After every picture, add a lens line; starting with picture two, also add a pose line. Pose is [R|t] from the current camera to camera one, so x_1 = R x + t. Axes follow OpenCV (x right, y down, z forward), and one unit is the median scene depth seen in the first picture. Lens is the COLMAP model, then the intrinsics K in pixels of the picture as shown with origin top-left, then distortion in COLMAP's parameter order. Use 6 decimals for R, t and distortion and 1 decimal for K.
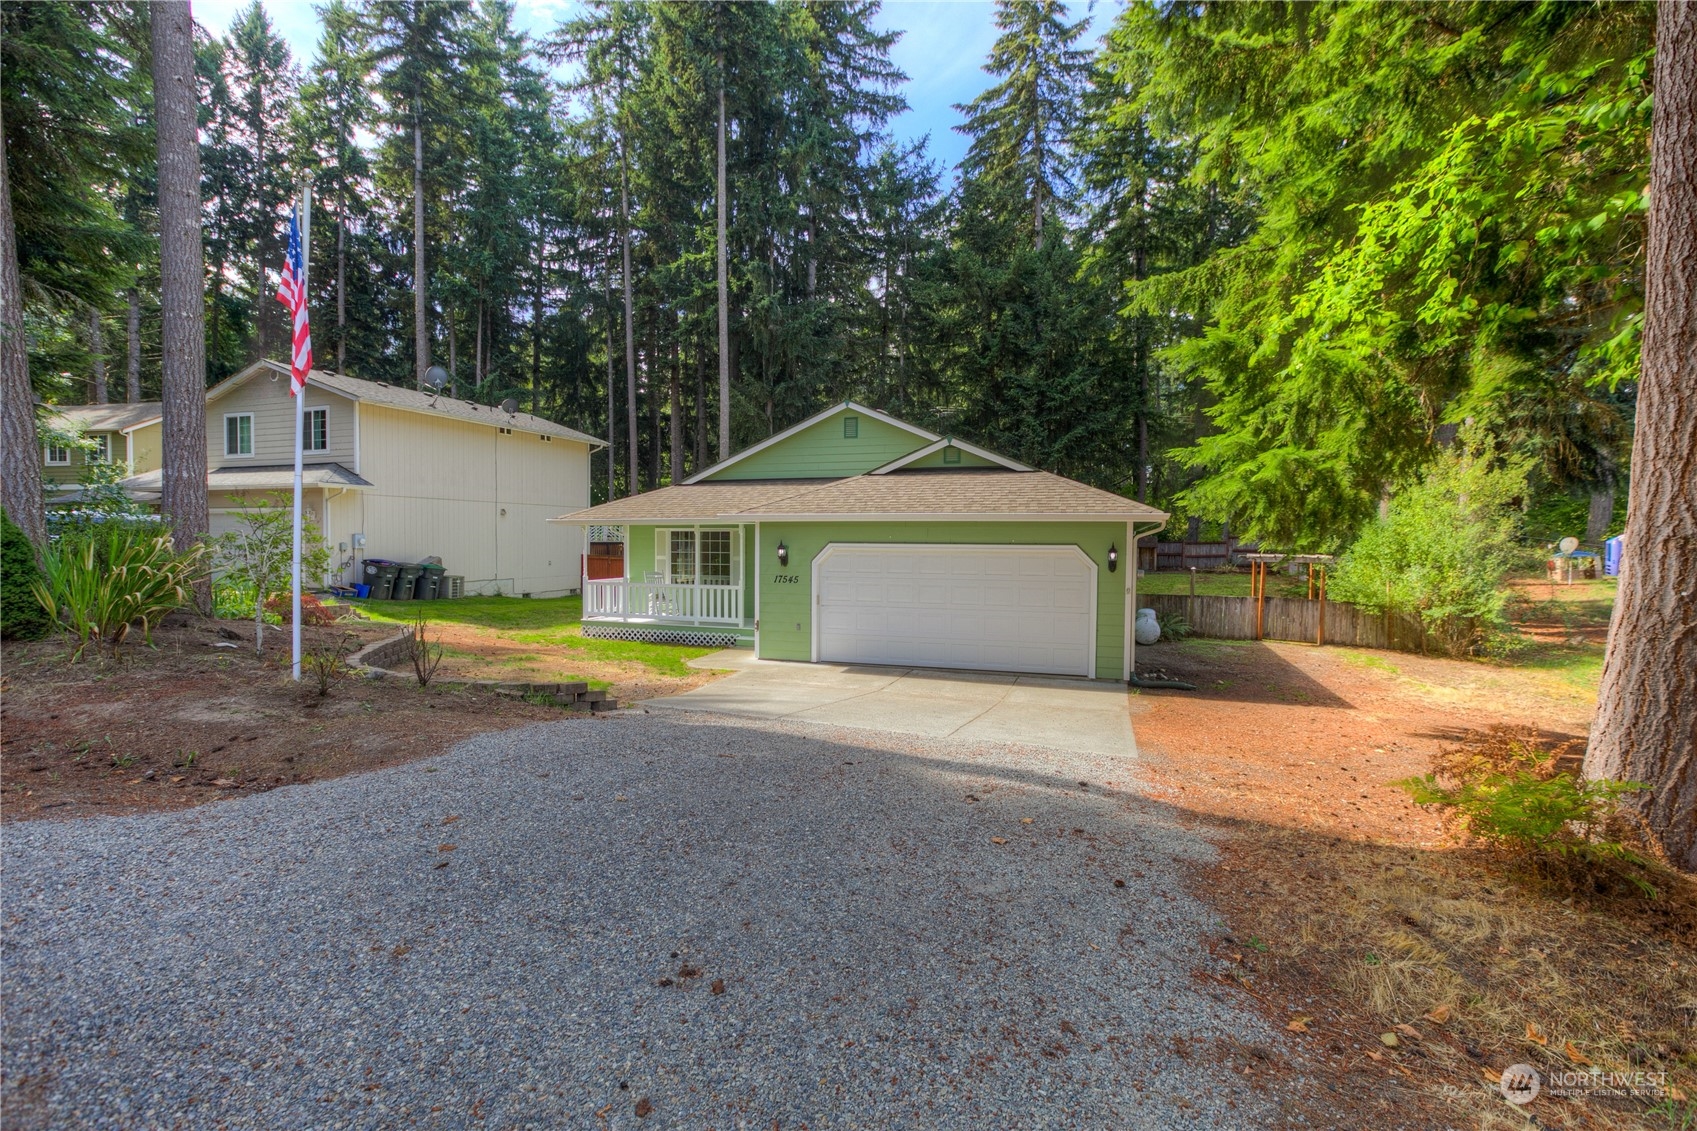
lens RADIAL K [[784.1, 0, 861.0], [0, 784.1, 544.5], [0, 0, 1]] dist [-0.003656, -0.001600]
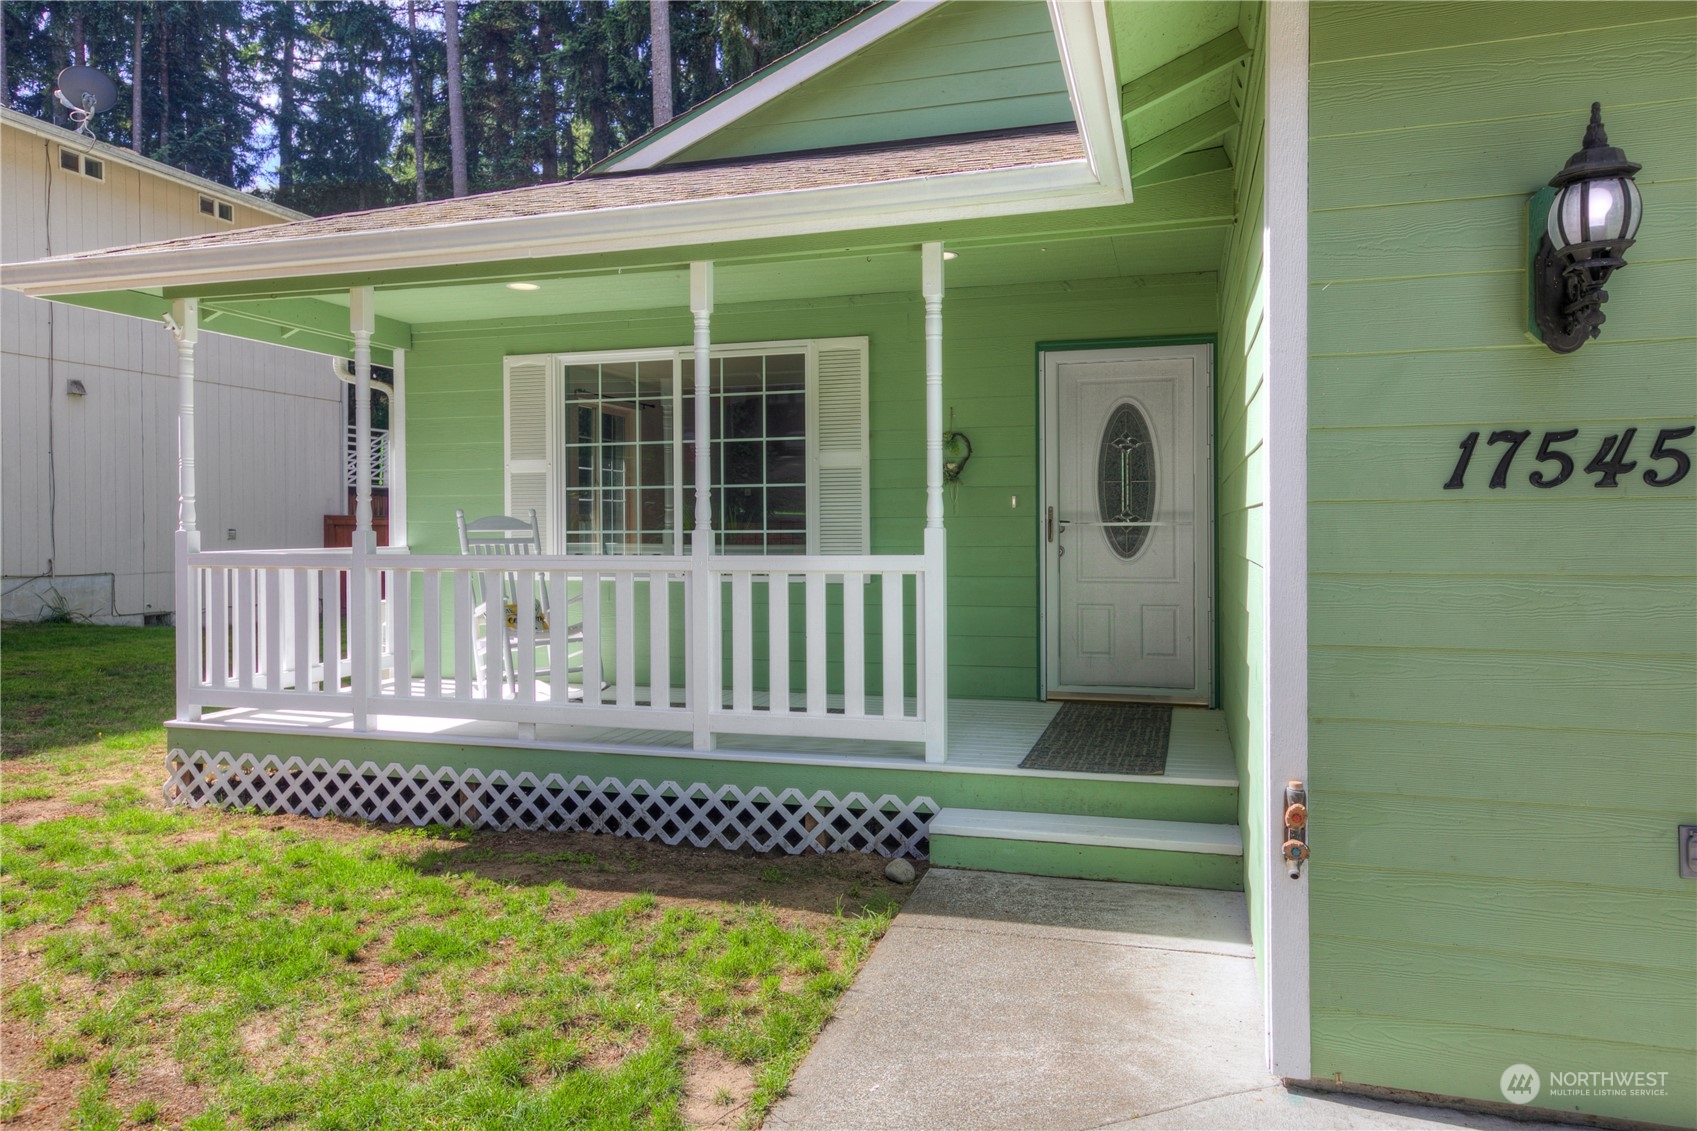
lens RADIAL K [[1103.1, 0, 875.3], [0, 1103.1, 527.2], [0, 0, 1]] dist [0.005561, -0.002048]
pose [[0.998108, -0.009165, 0.060791, -0.175794], [0.009985, 0.999863, -0.013194, 0.046729], [-0.060661, 0.013776, 0.998063, 0.682078]]
